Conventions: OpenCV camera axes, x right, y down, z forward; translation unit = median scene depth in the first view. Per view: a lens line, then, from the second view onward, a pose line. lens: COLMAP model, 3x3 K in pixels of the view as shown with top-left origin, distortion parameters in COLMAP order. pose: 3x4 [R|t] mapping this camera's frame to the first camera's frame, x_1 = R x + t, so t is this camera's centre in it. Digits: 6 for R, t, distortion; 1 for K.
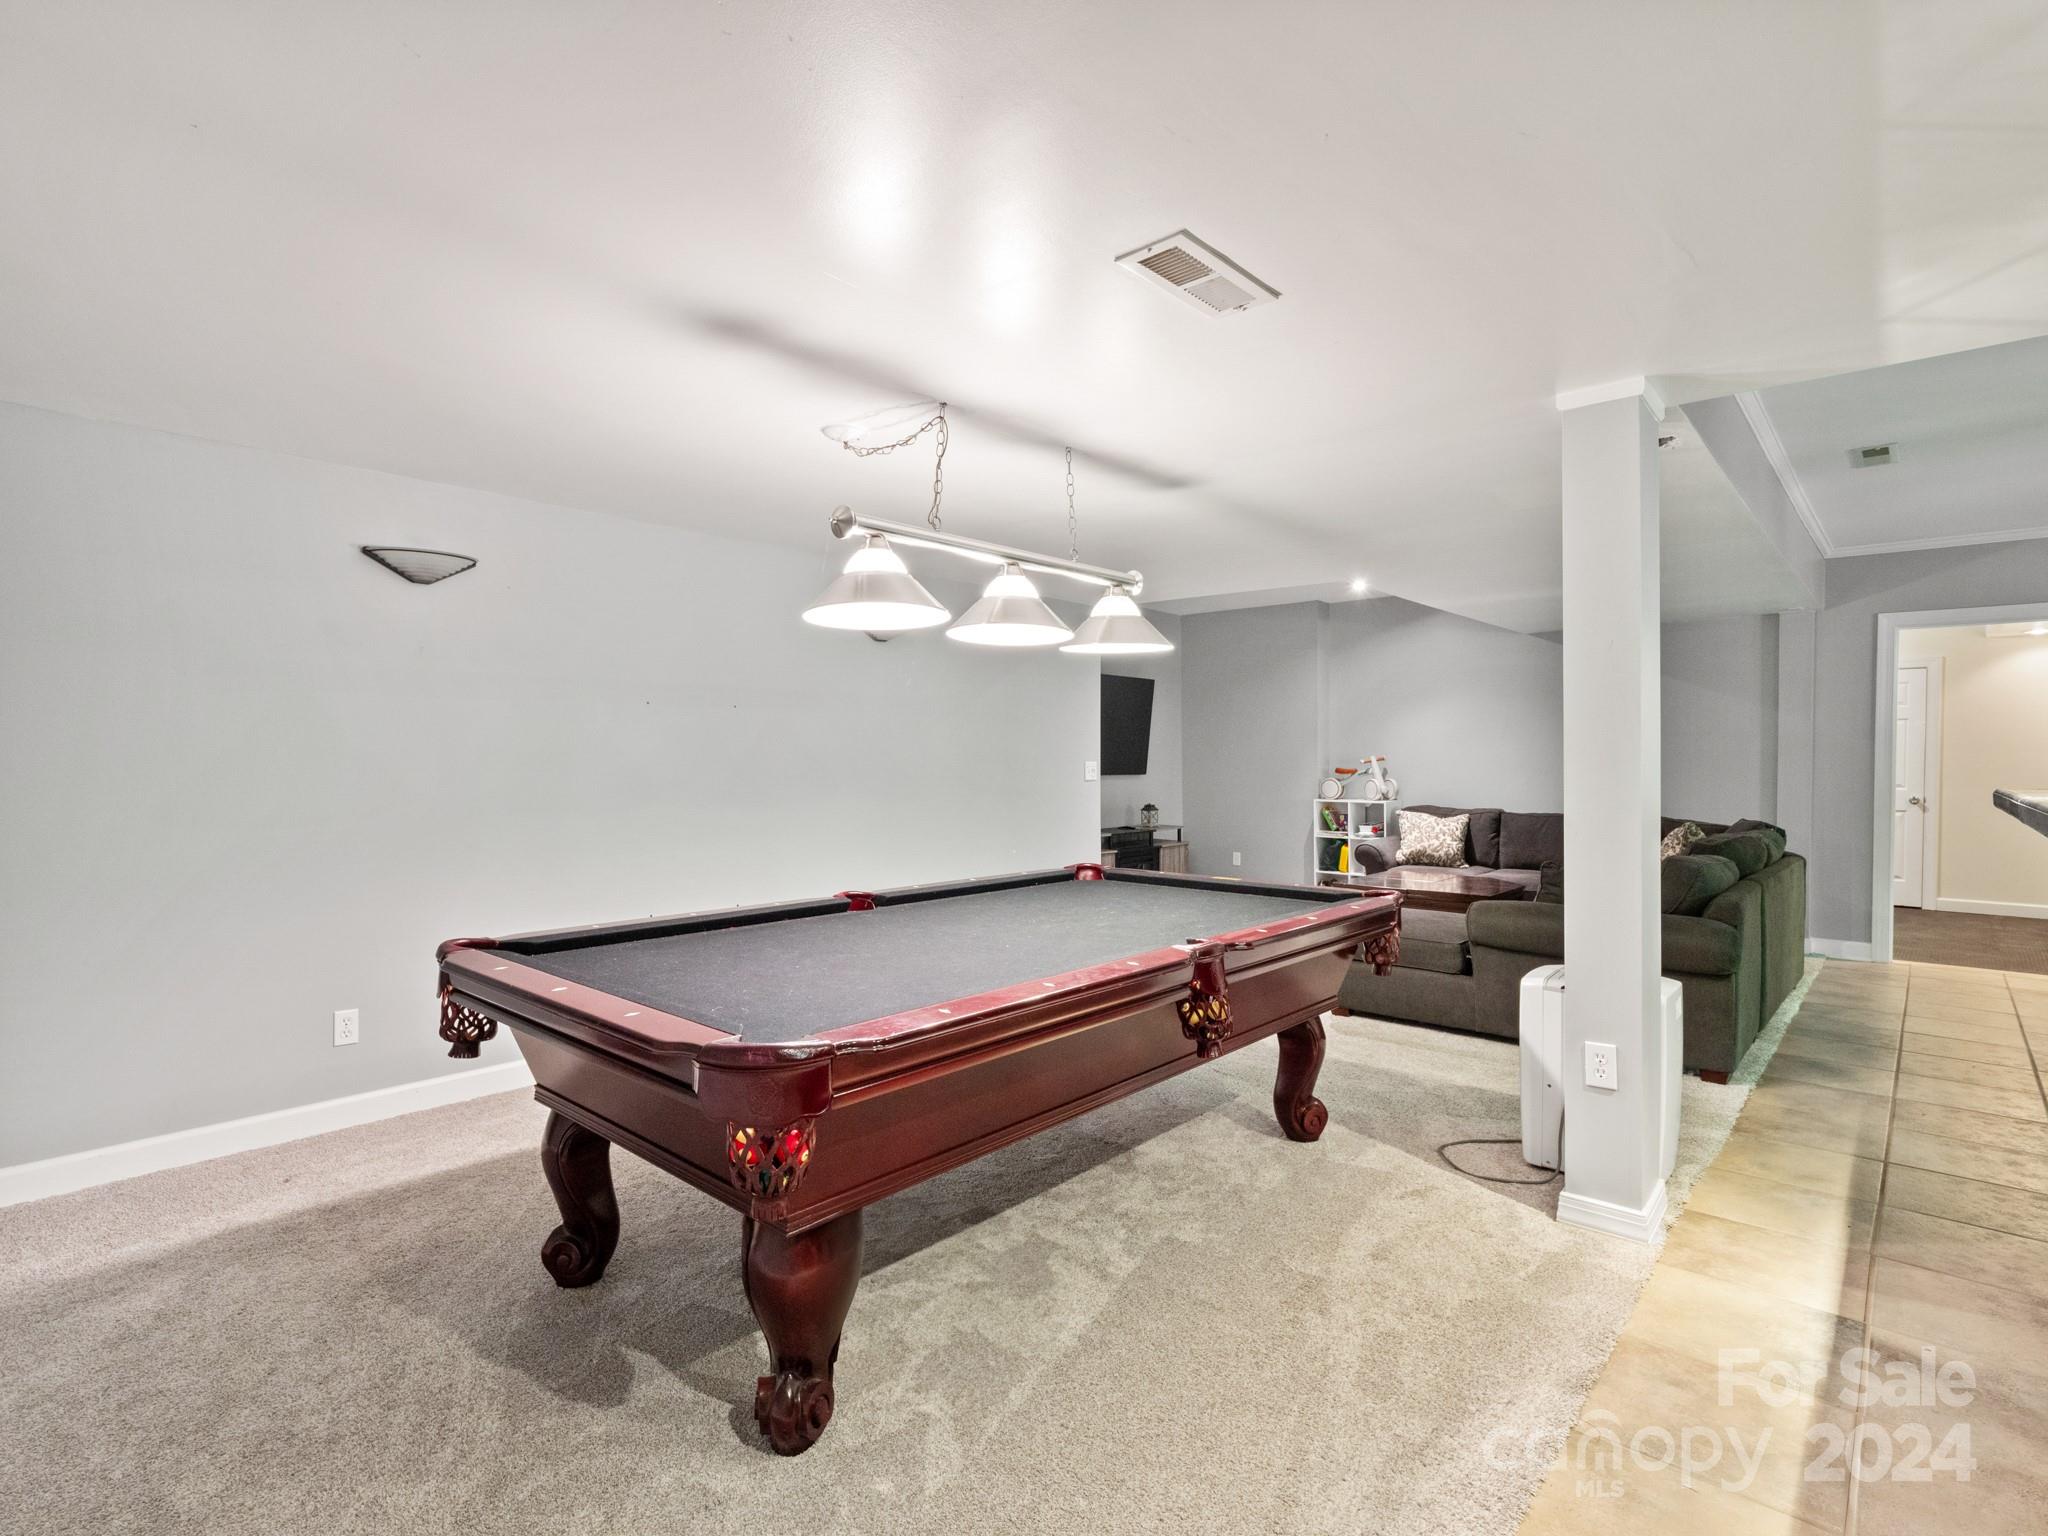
lens RADIAL K [[952.5, 0, 1023.8], [0, 952.5, 760.4], [0, 0, 1]] dist [-0.001297, -0.000189]
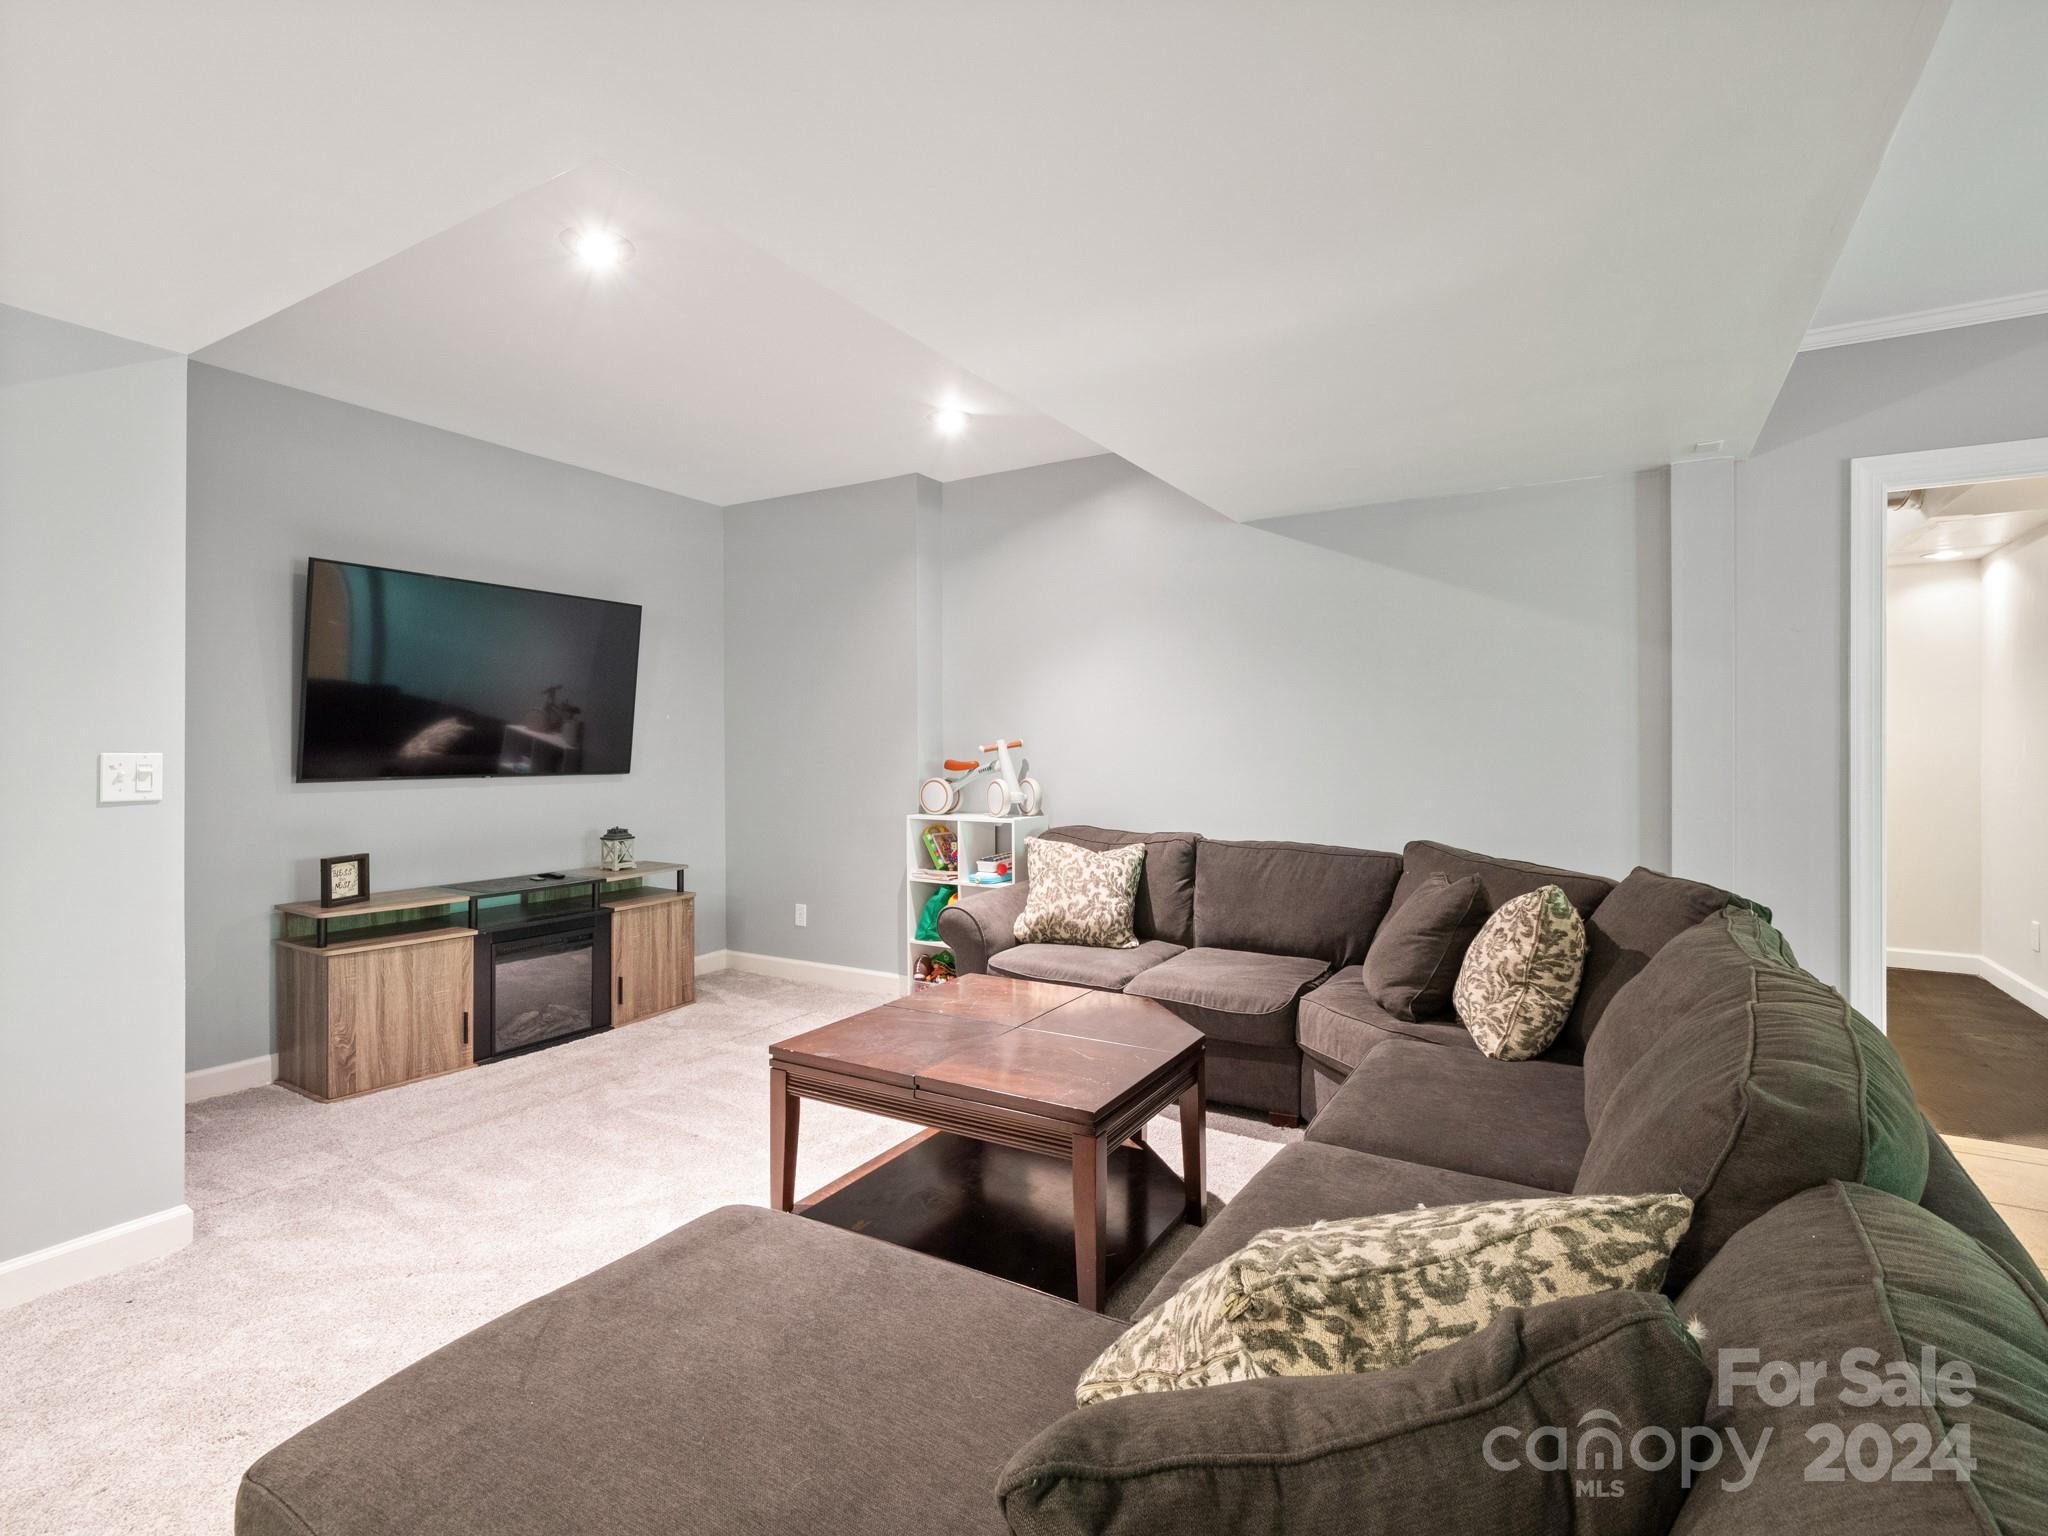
lens RADIAL K [[969.3, 0, 1022.6], [0, 969.3, 741.7], [0, 0, 1]] dist [0.002238, 0.000008]
pose [[0.975527, 0.000603, 0.219878, 0.272907], [0.001791, 0.999941, -0.010688, 0.003515], [-0.219872, 0.010820, 0.975469, 0.464253]]
